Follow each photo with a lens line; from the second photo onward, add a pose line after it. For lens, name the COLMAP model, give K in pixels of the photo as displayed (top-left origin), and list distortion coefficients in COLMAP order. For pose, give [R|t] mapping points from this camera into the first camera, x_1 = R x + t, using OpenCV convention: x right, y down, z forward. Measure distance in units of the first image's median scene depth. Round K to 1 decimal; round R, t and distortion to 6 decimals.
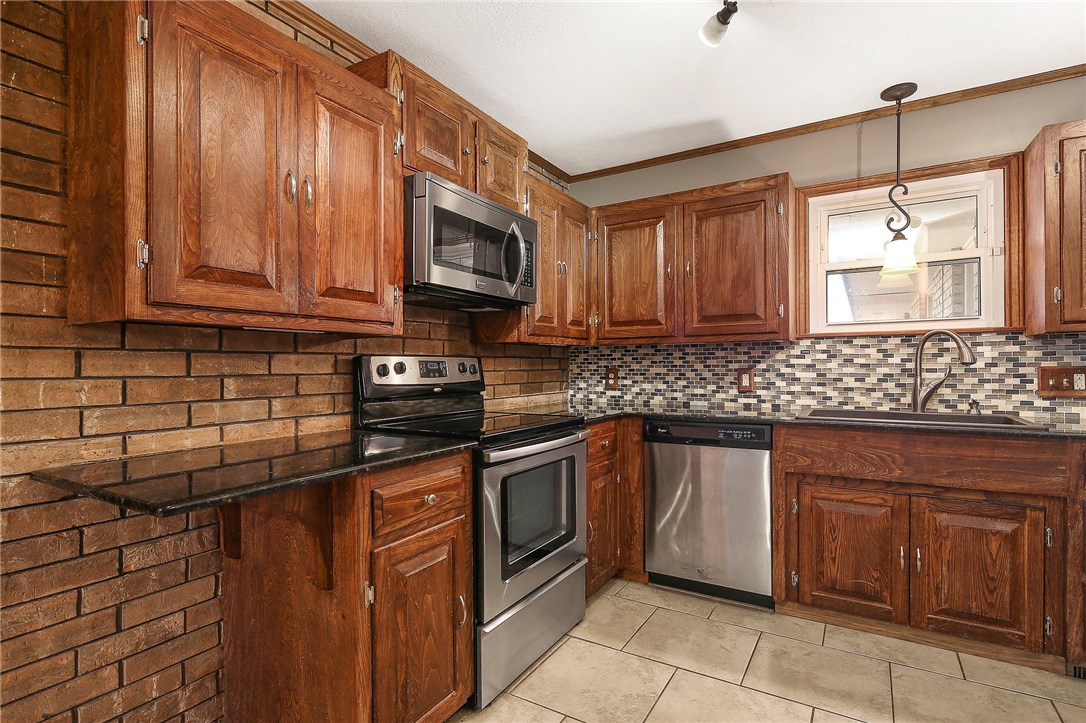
lens RADIAL K [[528.4, 0, 541.0], [0, 528.4, 362.8], [0, 0, 1]] dist [-0.000503, -0.001794]
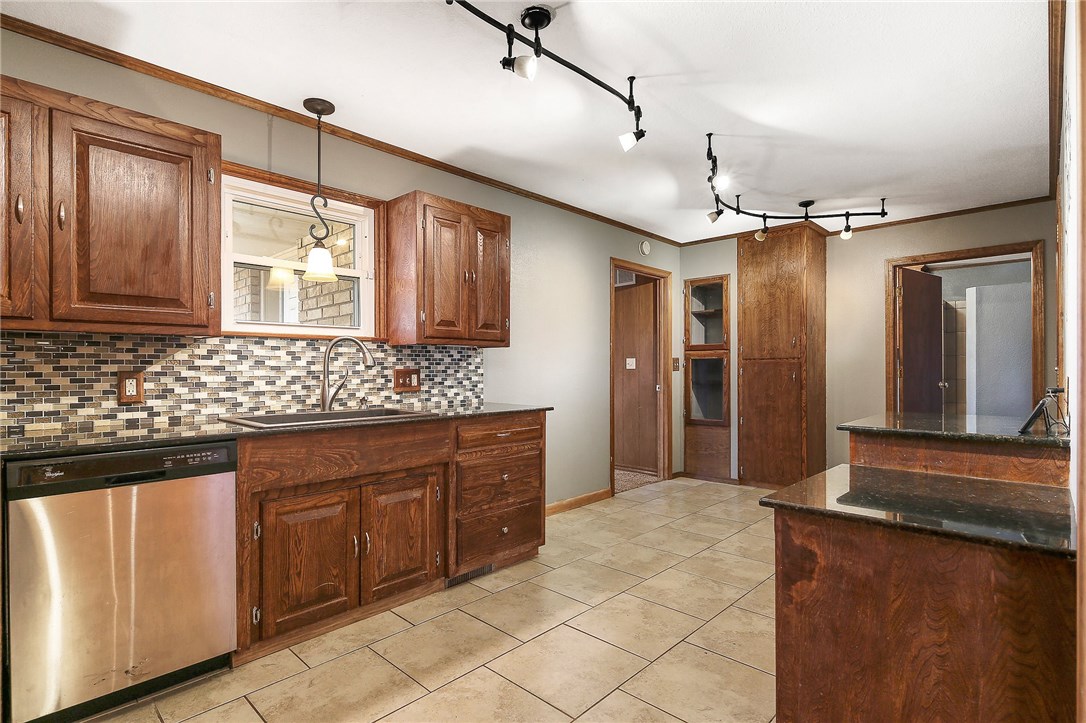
lens RADIAL K [[528.4, 0, 539.6], [0, 528.4, 367.0], [0, 0, 1]] dist [-0.000503, -0.001794]
pose [[0.214047, 0.006867, 0.976799, -0.245369], [-0.004495, 0.999972, -0.006044, 0.007713], [-0.976813, -0.003097, 0.214072, 0.342672]]
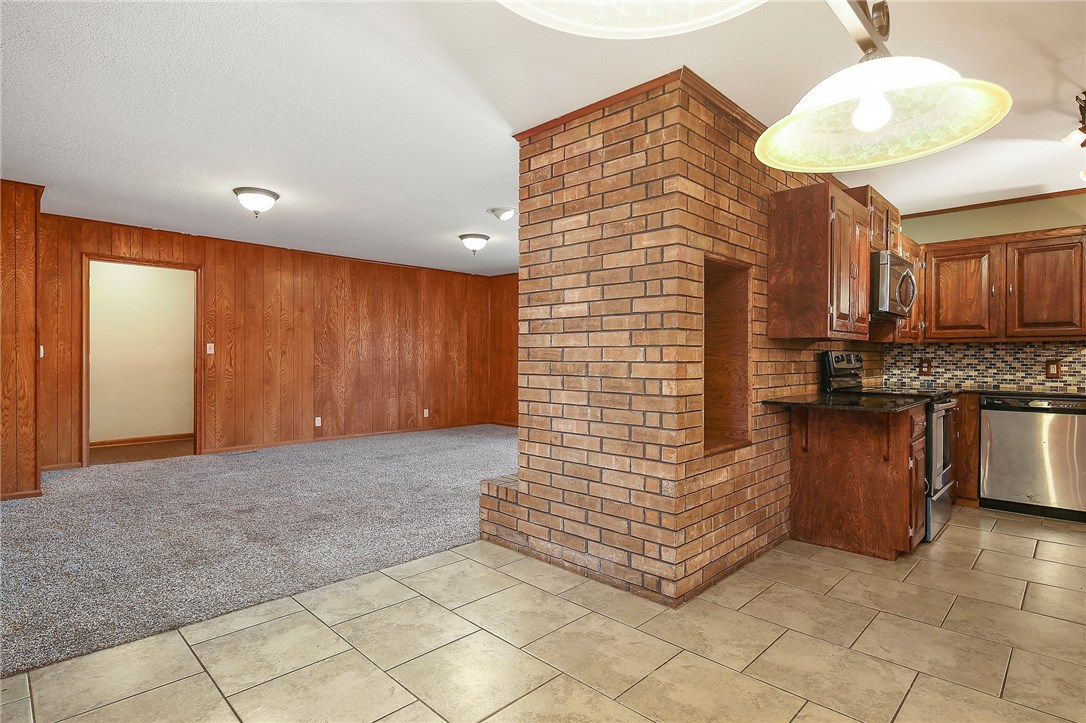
lens RADIAL K [[554.7, 0, 539.4], [0, 554.7, 359.2], [0, 0, 1]] dist [0.001722, -0.000067]
pose [[0.975254, 0.010228, -0.220849, -0.700351], [-0.007483, 0.999884, 0.013261, -0.002534], [0.220959, -0.011280, 0.975218, -0.821760]]
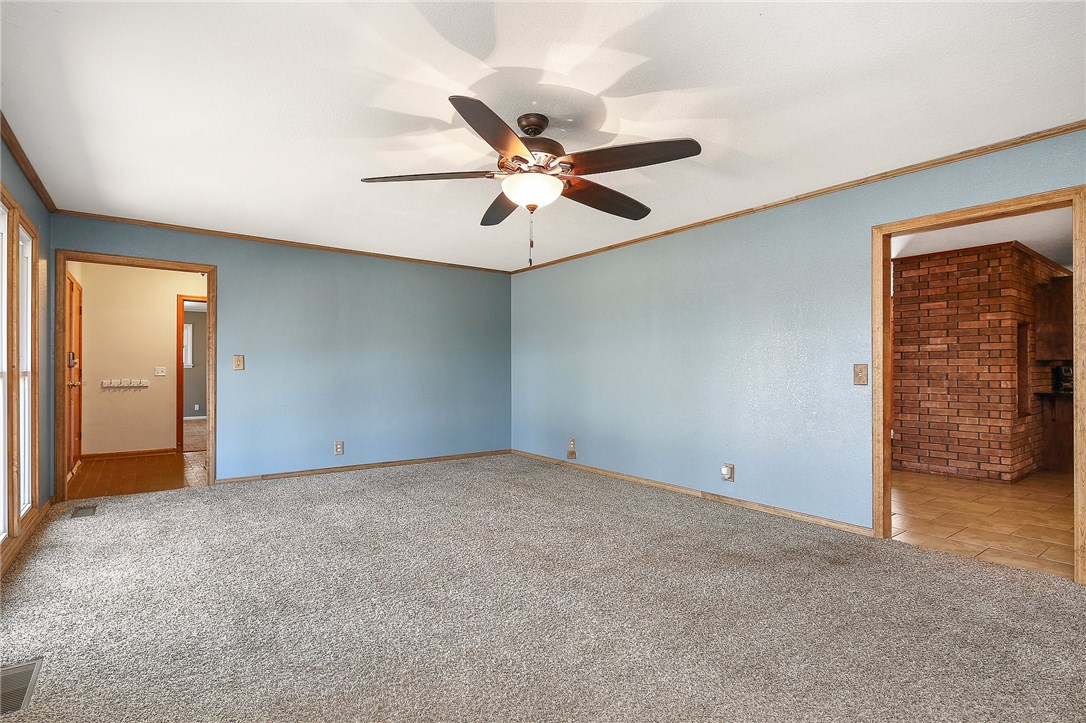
lens RADIAL K [[528.4, 0, 543.4], [0, 528.4, 368.0], [0, 0, 1]] dist [-0.000503, -0.001794]
pose [[0.930288, 0.001379, -0.366828, -1.526992], [-0.000036, 0.999993, 0.003667, -0.010891], [0.366831, -0.003398, 0.930281, -2.231261]]
